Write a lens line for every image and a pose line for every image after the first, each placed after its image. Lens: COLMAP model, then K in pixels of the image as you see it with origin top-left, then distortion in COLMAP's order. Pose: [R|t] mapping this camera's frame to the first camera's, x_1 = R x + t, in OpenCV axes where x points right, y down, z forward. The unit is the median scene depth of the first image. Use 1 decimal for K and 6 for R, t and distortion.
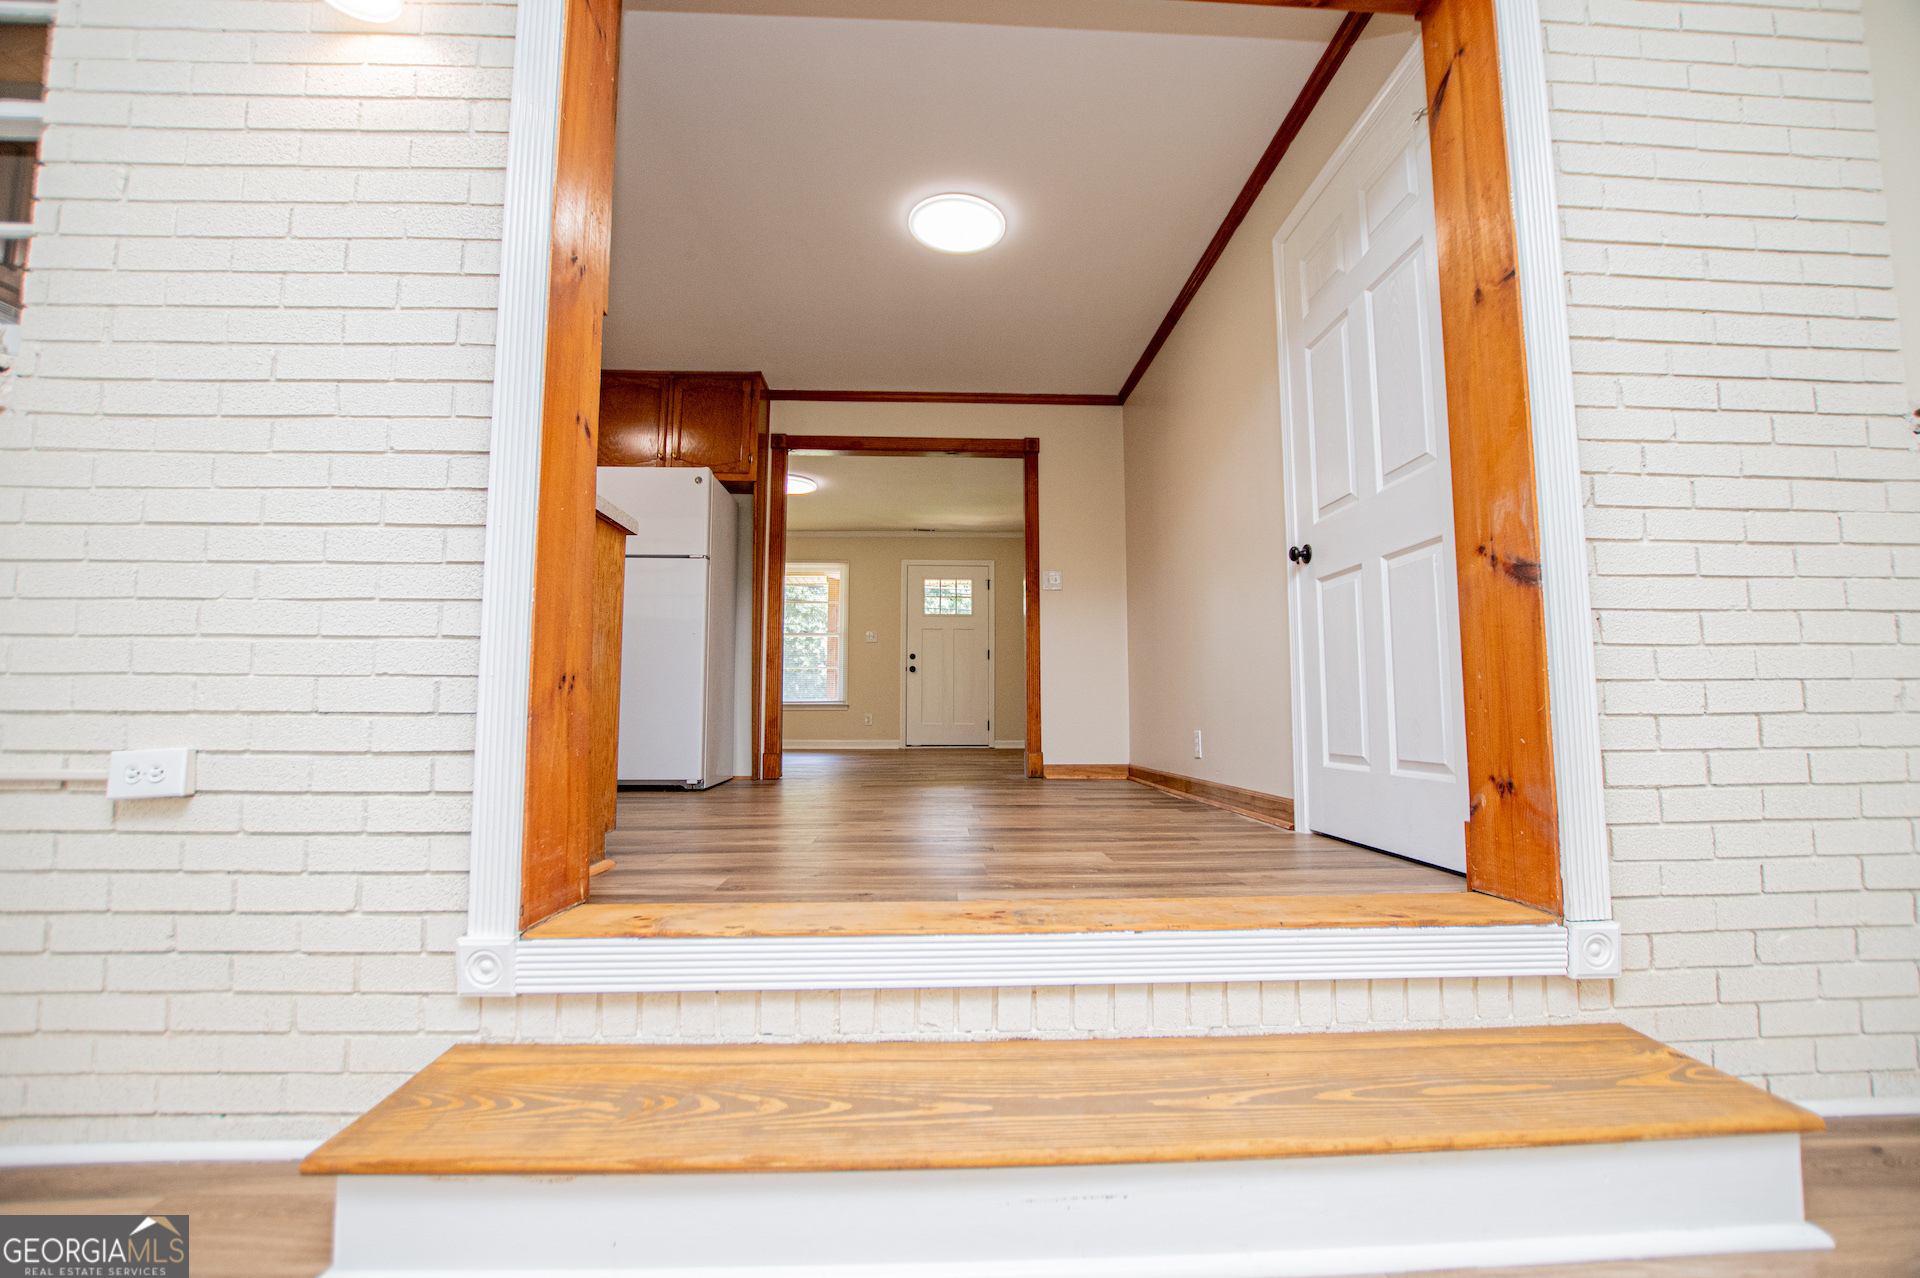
lens RADIAL K [[852.7, 0, 964.6], [0, 852.7, 639.5], [0, 0, 1]] dist [-0.030468, 0.003851]
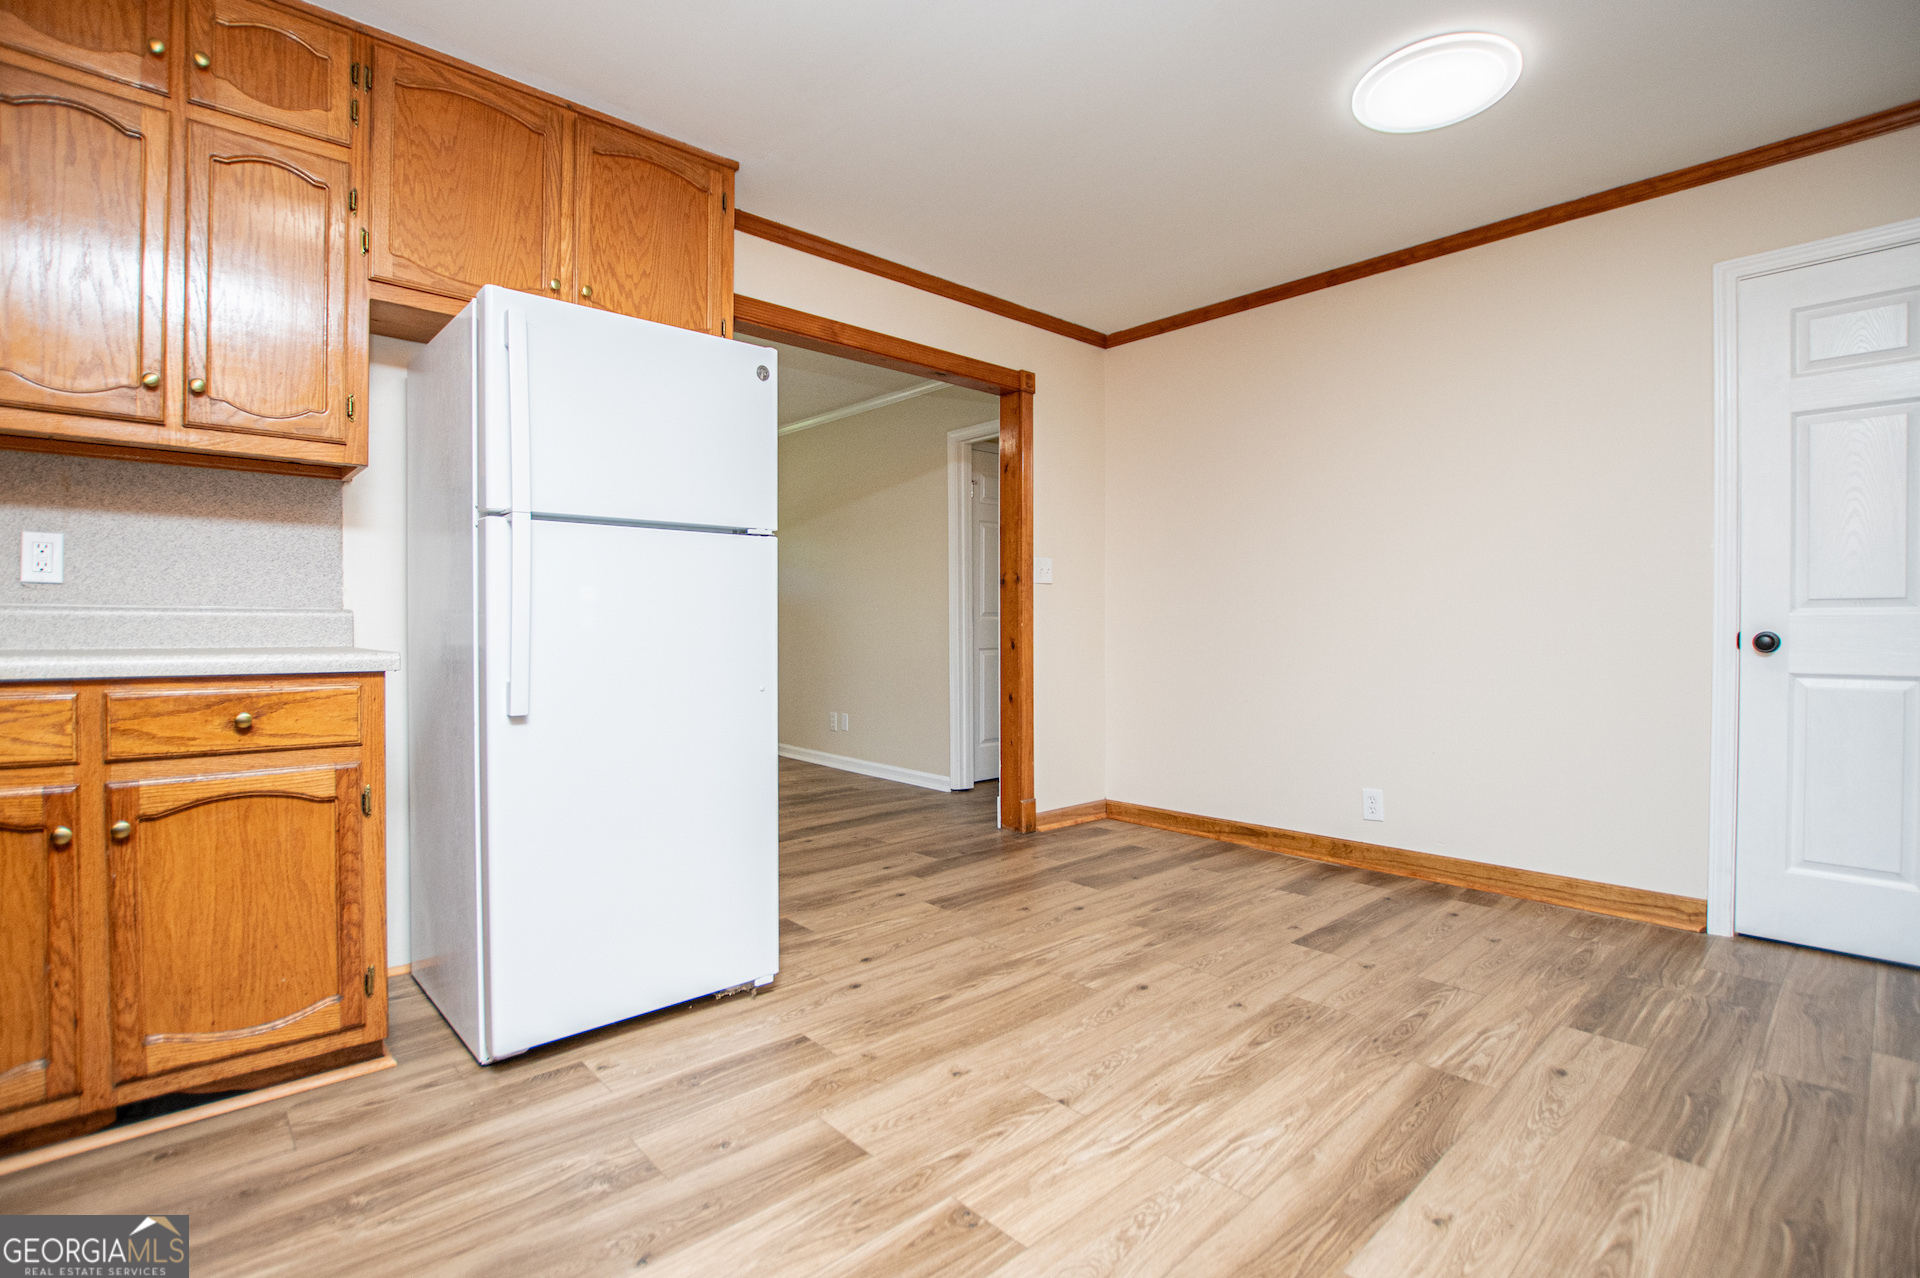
lens RADIAL K [[892.0, 0, 942.8], [0, 892.0, 641.6], [0, 0, 1]] dist [-0.027206, 0.001097]
pose [[0.774443, -0.013424, 0.632501, -0.859860], [-0.053942, 0.994733, 0.087159, -0.131352], [-0.630340, -0.101618, 0.769640, 0.817437]]
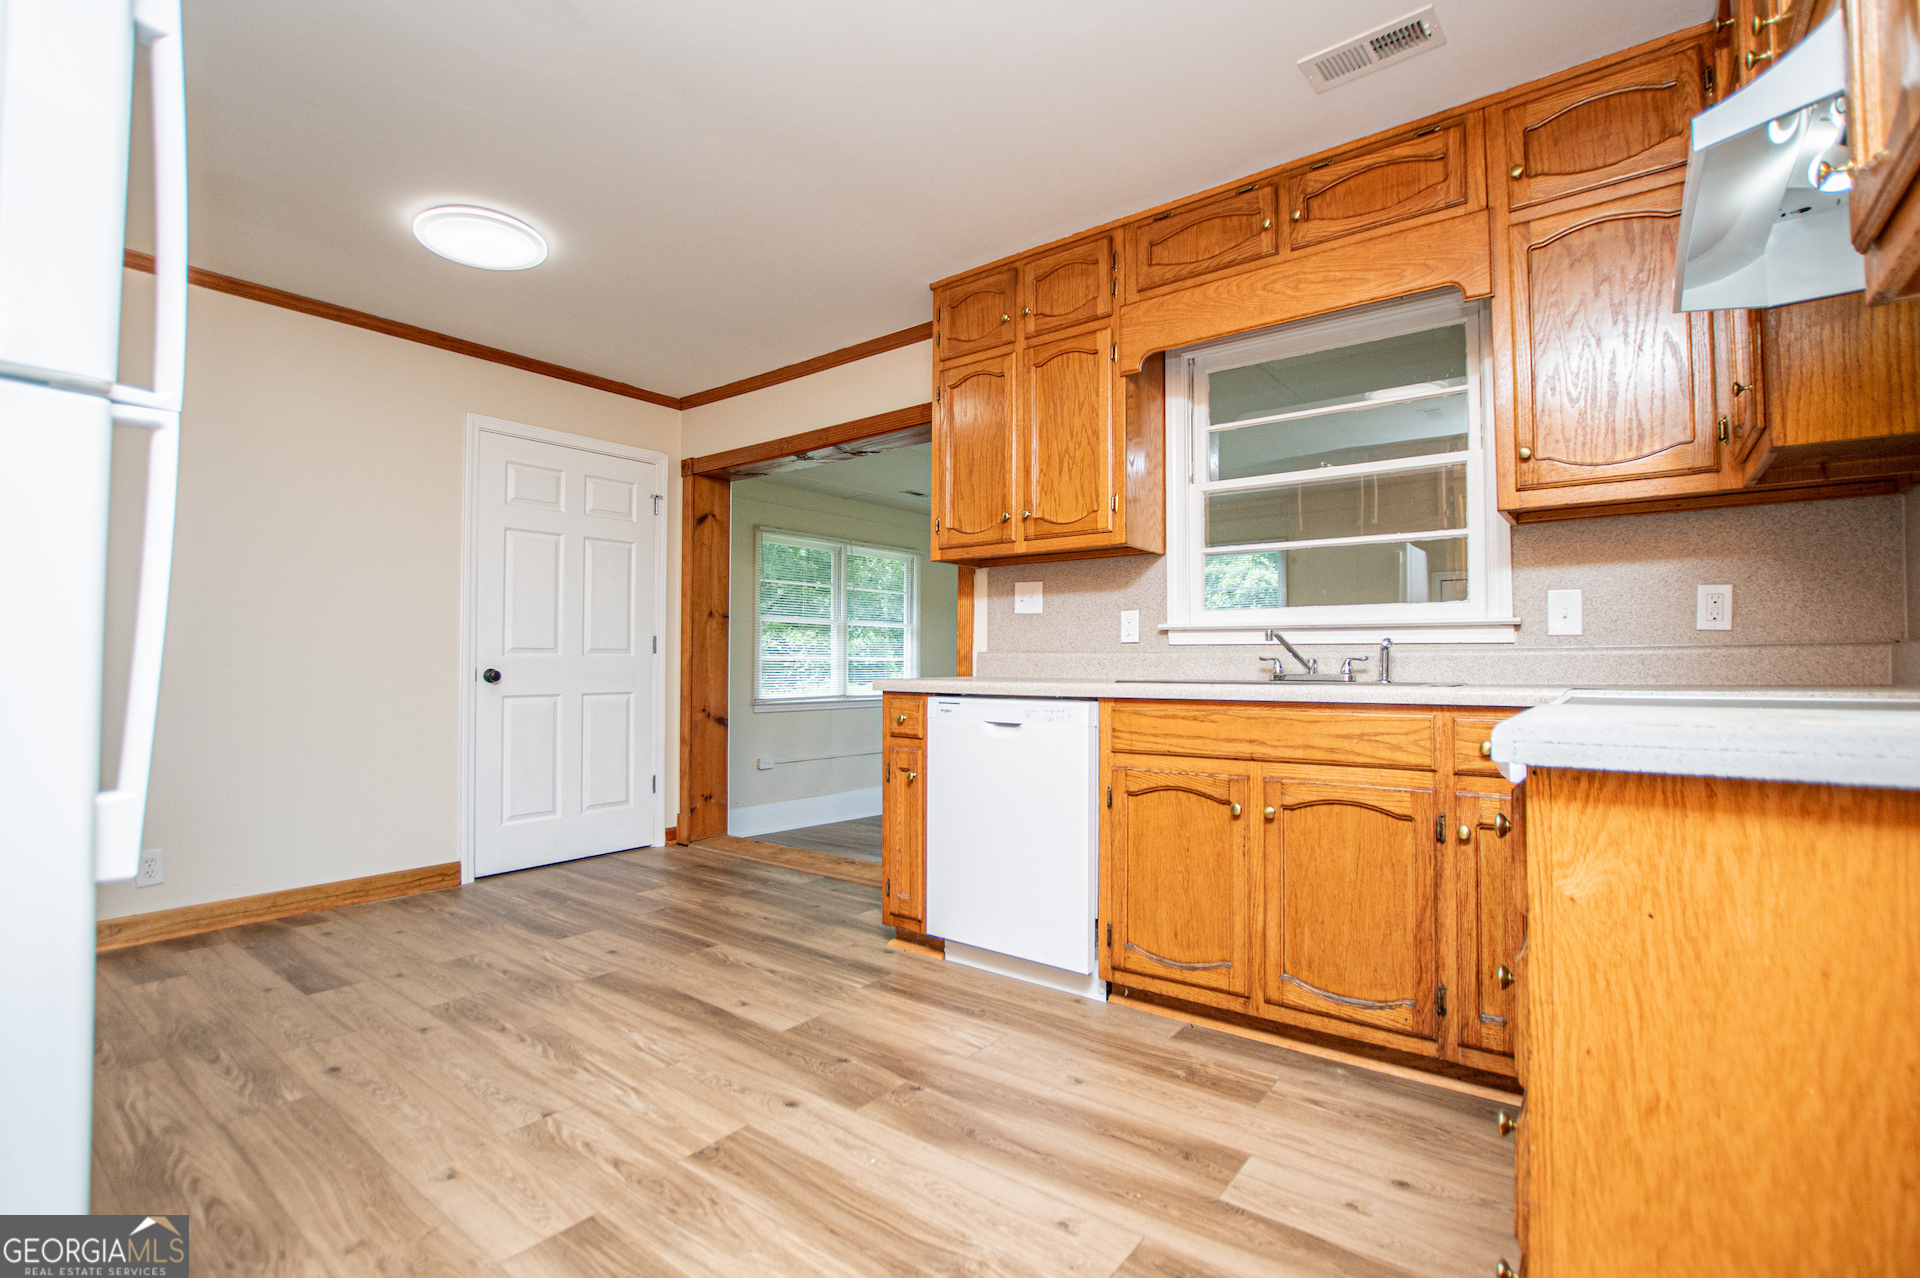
lens RADIAL K [[873.1, 0, 966.7], [0, 873.1, 642.7], [0, 0, 1]] dist [-0.028339, 0.001031]
pose [[-0.766182, 0.014926, 0.642450, -1.064342], [-0.056817, 0.994242, -0.090858, -0.068696], [-0.640107, -0.106116, -0.760922, 1.542506]]
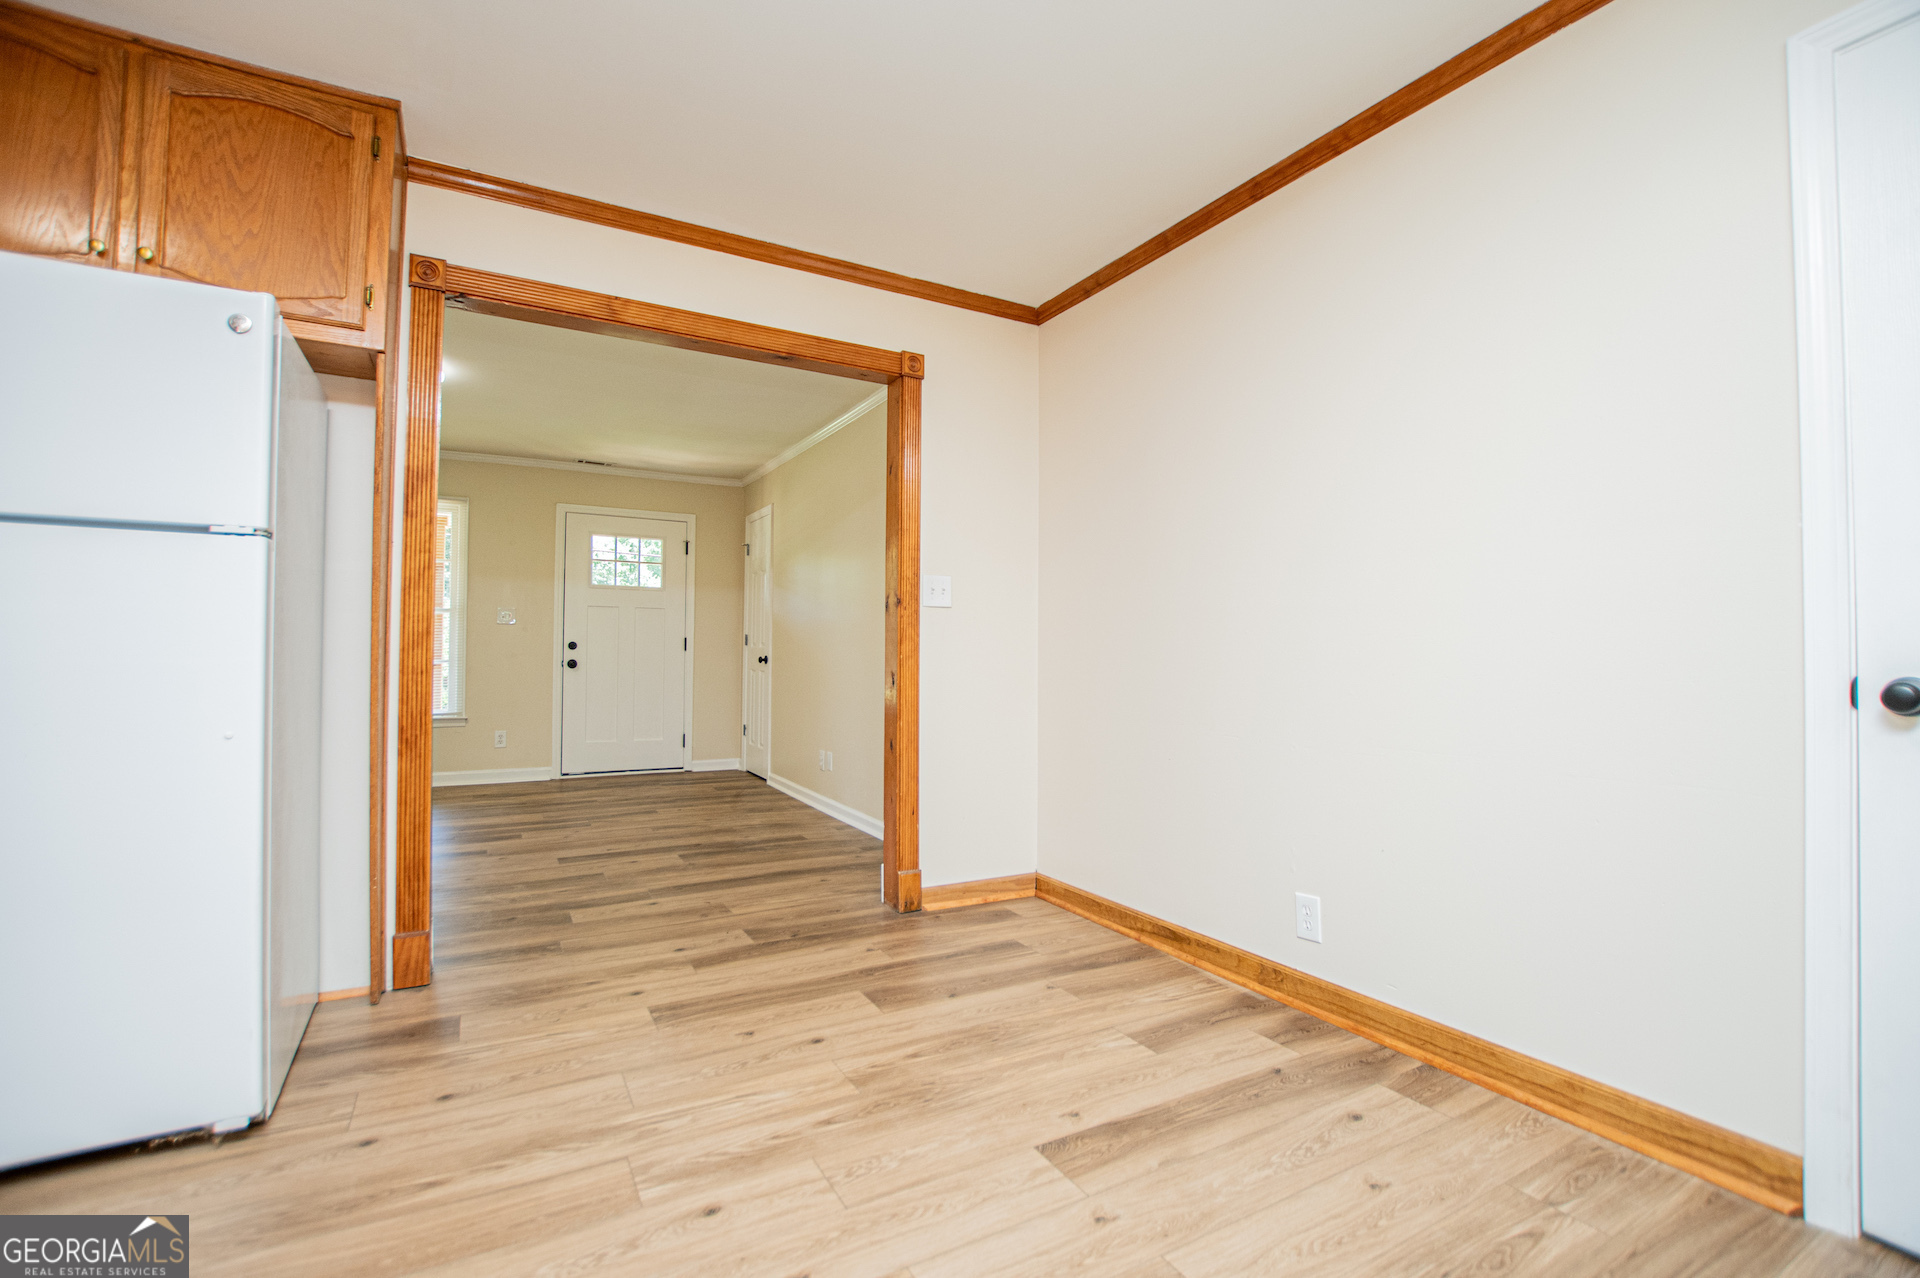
lens RADIAL K [[852.7, 0, 964.6], [0, 852.7, 639.5], [0, 0, 1]] dist [-0.030468, 0.003851]
pose [[0.890183, 0.015098, 0.455352, -0.299714], [-0.046800, 0.997194, 0.058429, -0.132447], [-0.453193, -0.073323, 0.888392, 0.805449]]
